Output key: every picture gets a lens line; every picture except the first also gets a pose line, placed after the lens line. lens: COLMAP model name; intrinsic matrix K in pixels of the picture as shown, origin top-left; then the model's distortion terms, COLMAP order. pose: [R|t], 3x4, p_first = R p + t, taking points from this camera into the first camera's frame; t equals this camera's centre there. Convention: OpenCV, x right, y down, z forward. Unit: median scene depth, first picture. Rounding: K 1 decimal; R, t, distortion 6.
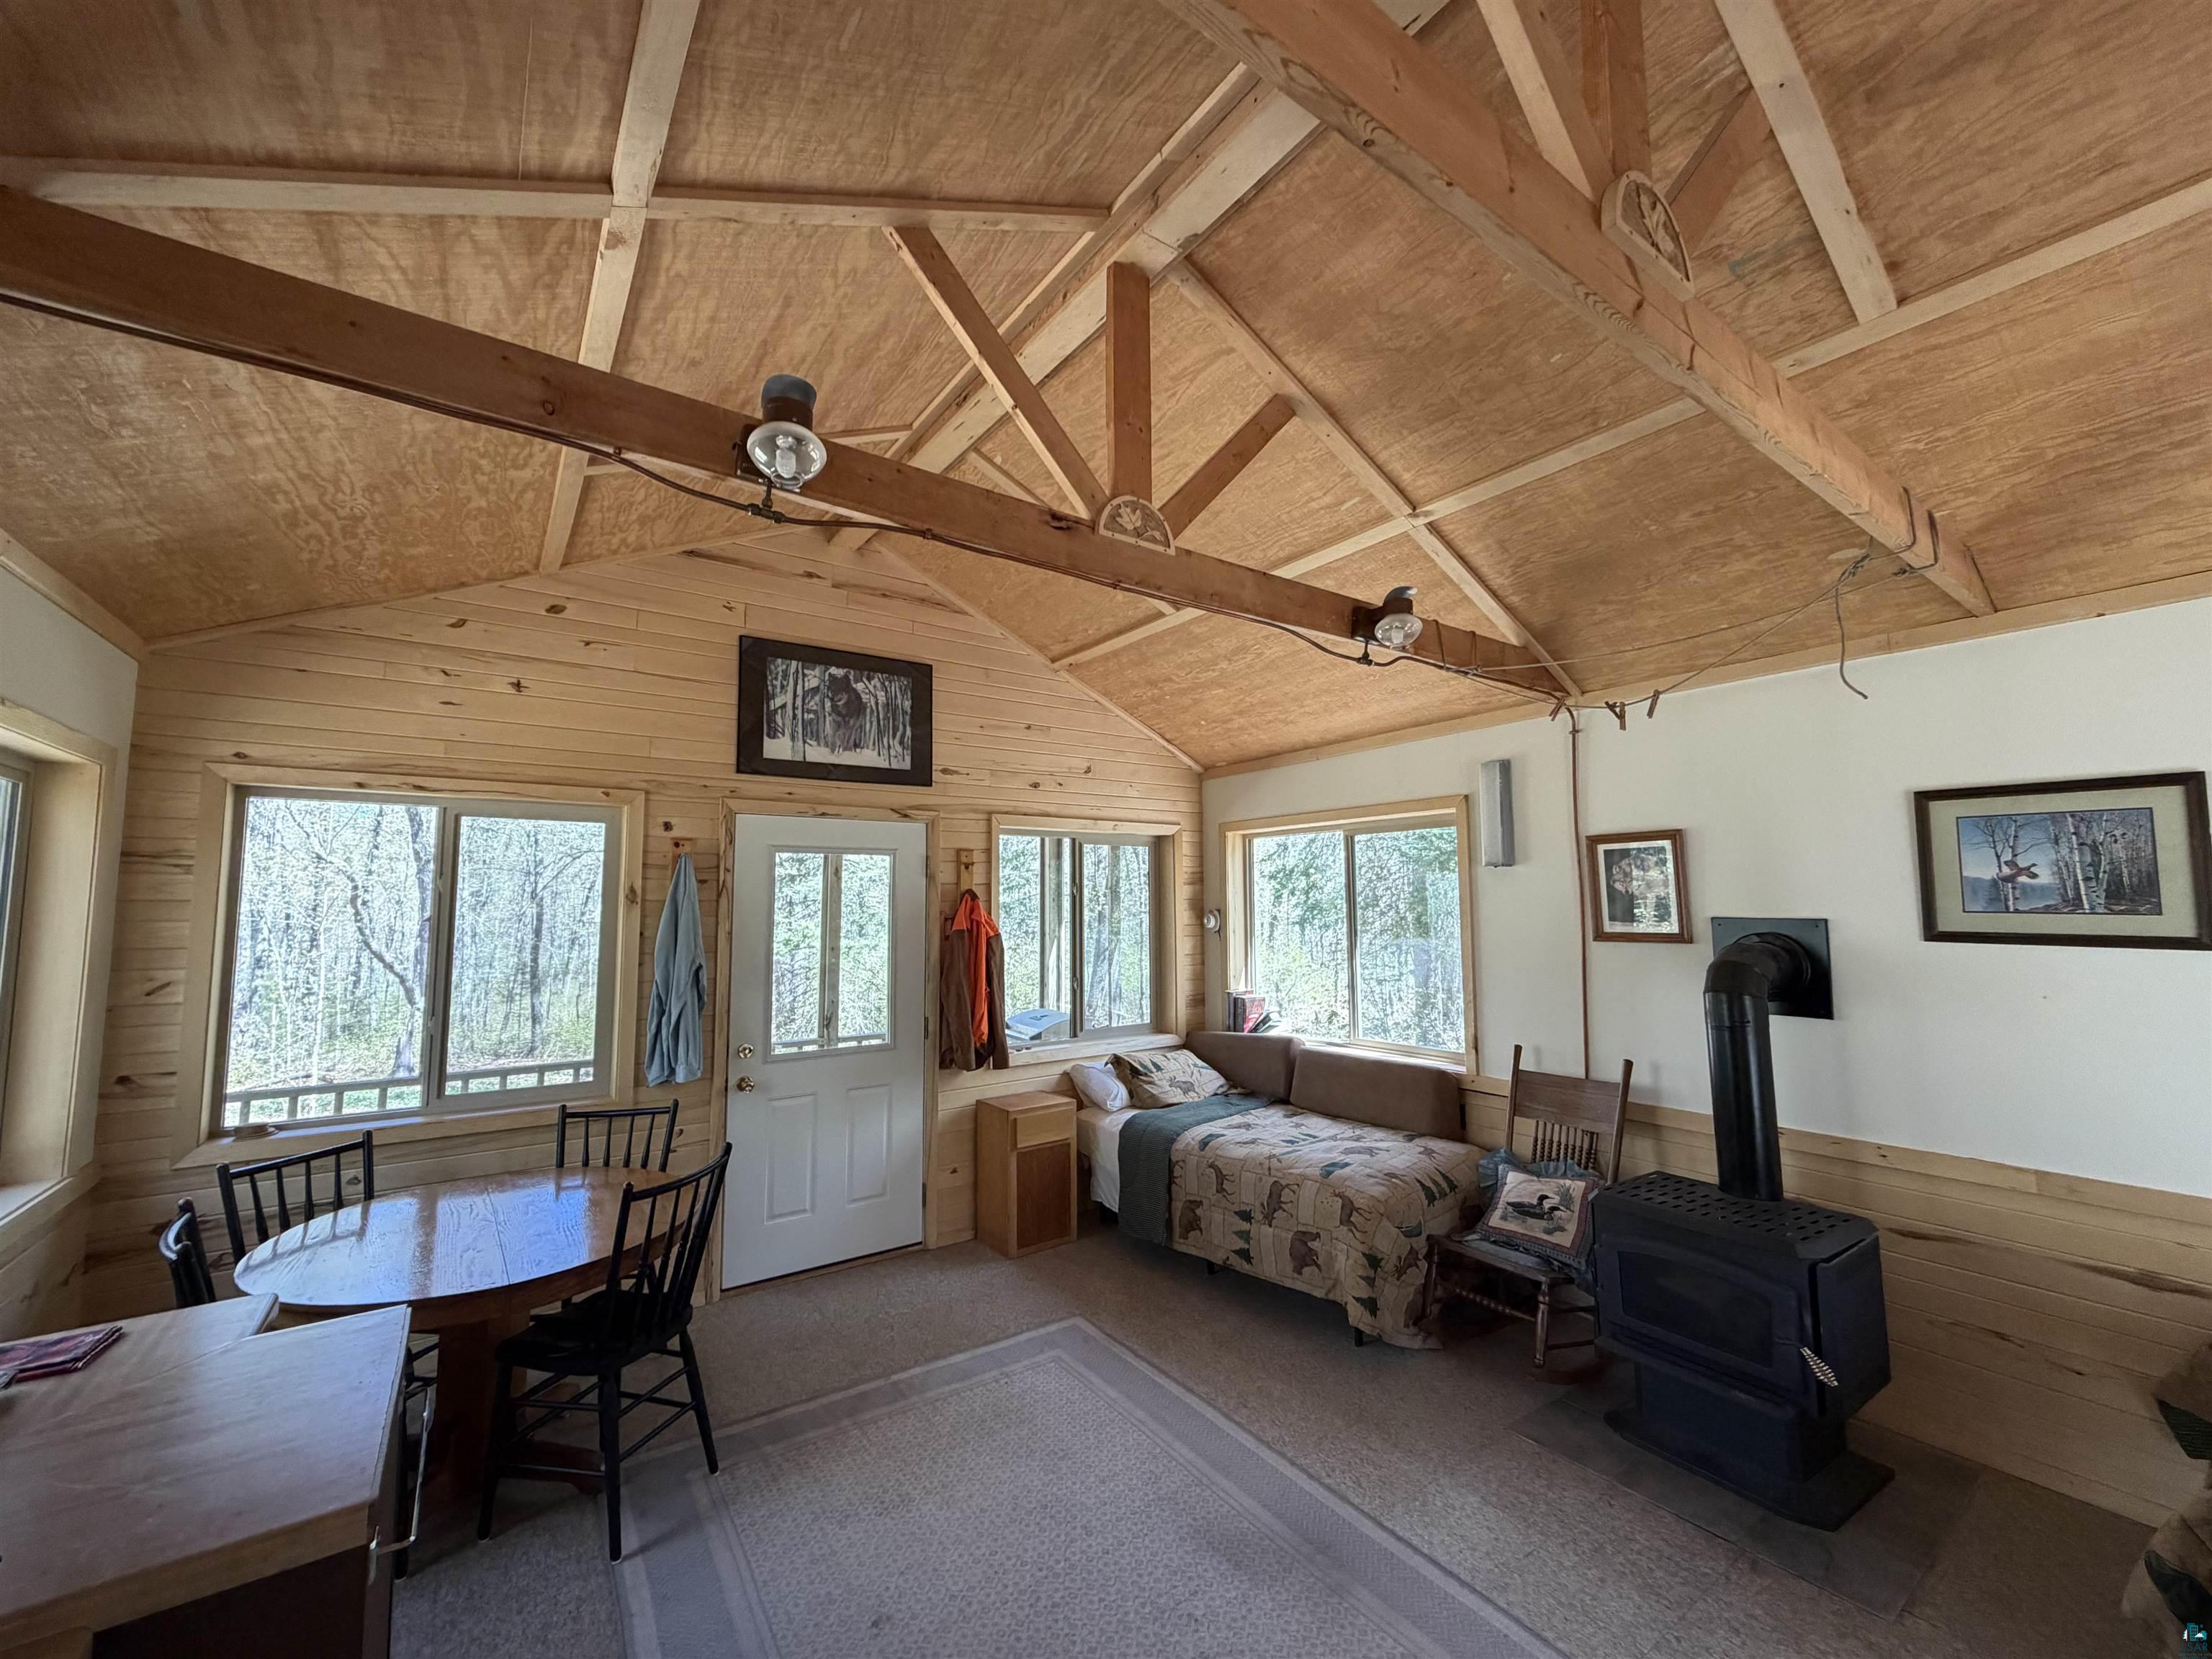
lens RADIAL K [[870.9, 0, 1106.0], [0, 870.9, 829.5], [0, 0, 1]] dist [0.001342, 0.000424]
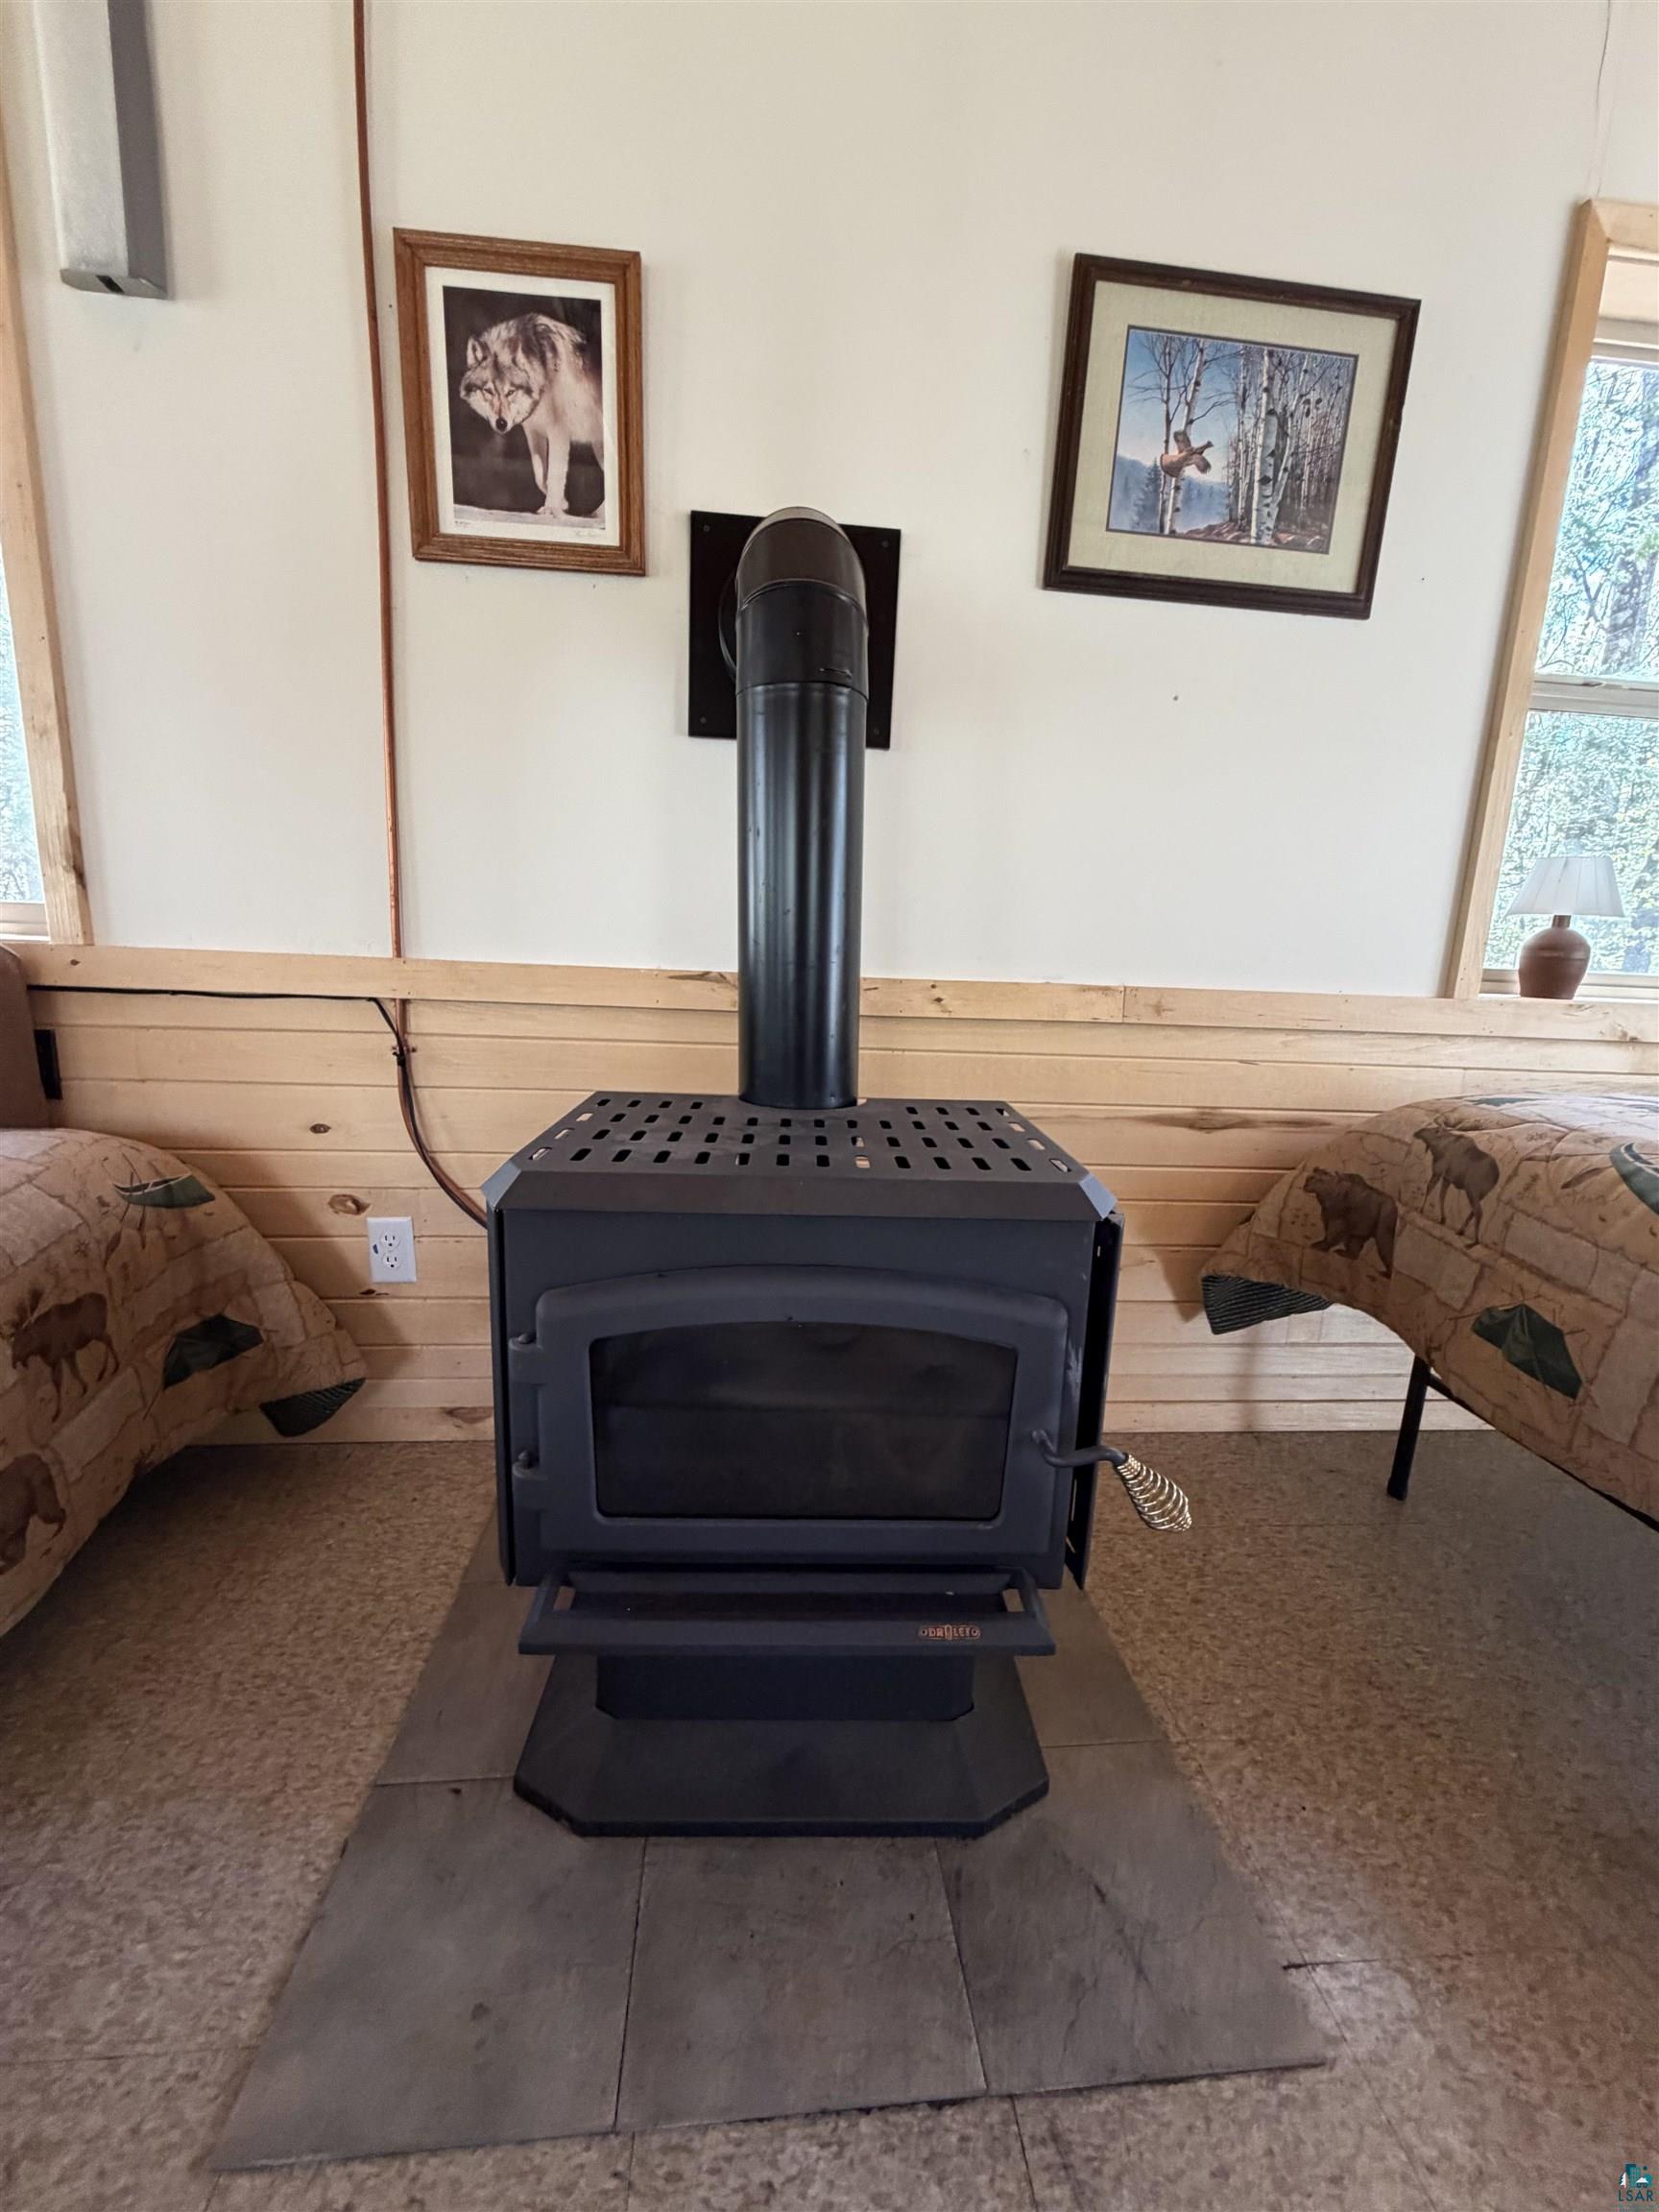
lens RADIAL K [[870.9, 0, 829.5], [0, 870.9, 1106.0], [0, 0, 1]] dist [0.001342, 0.000424]
pose [[0.507894, -0.138292, 0.850247, 0.394934], [-0.118842, 0.966342, 0.228165, 0.336912], [-0.853183, -0.216929, 0.474364, 0.820214]]
